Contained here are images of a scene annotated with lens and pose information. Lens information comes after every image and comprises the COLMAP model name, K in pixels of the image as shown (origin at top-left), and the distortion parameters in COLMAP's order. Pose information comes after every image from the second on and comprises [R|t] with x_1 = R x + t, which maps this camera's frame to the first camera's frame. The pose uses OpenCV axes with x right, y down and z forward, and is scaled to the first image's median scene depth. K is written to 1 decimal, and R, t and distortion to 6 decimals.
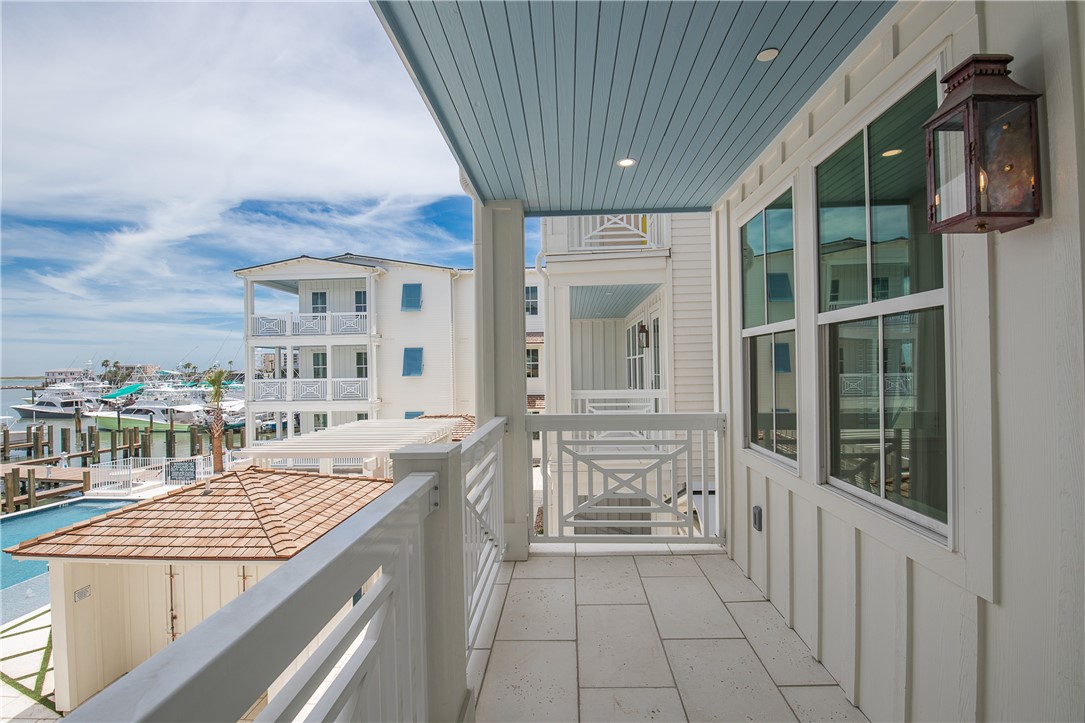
lens RADIAL K [[473.3, 0, 547.2], [0, 473.3, 368.9], [0, 0, 1]] dist [0.000496, -0.000053]
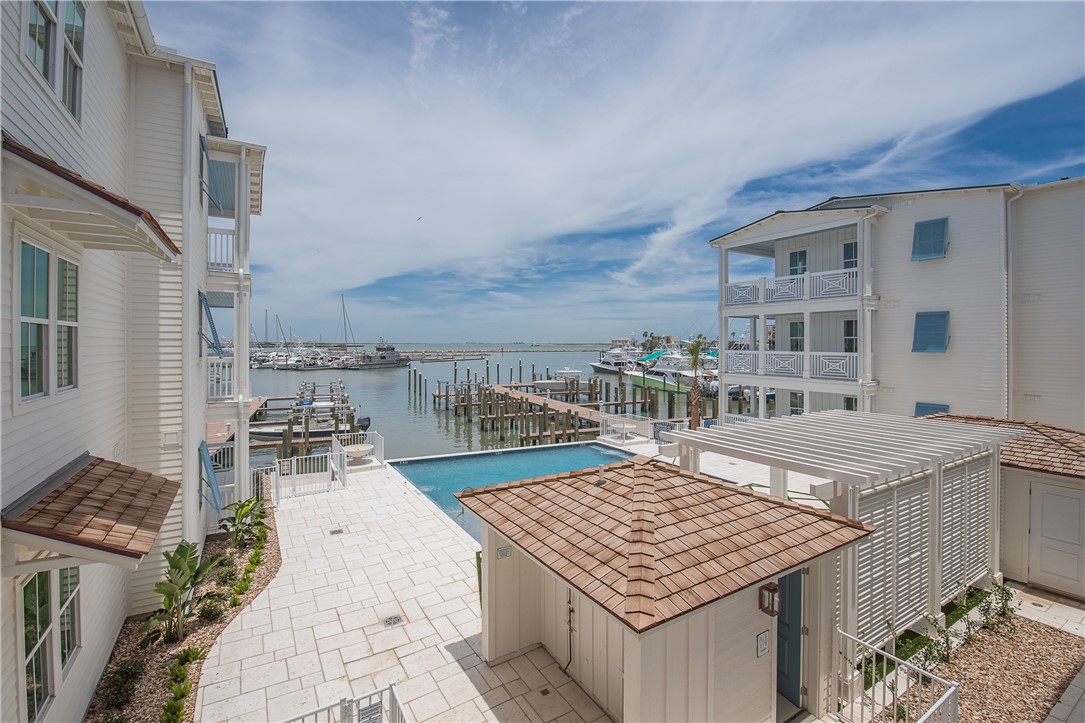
lens RADIAL K [[476.4, 0, 527.7], [0, 476.4, 342.1], [0, 0, 1]] dist [0.001313, -0.011530]
pose [[0.544123, 0.015568, -0.838861, -0.020354], [-0.012188, 0.999869, 0.010650, -0.000015], [0.838917, 0.004429, 0.544242, 0.118356]]
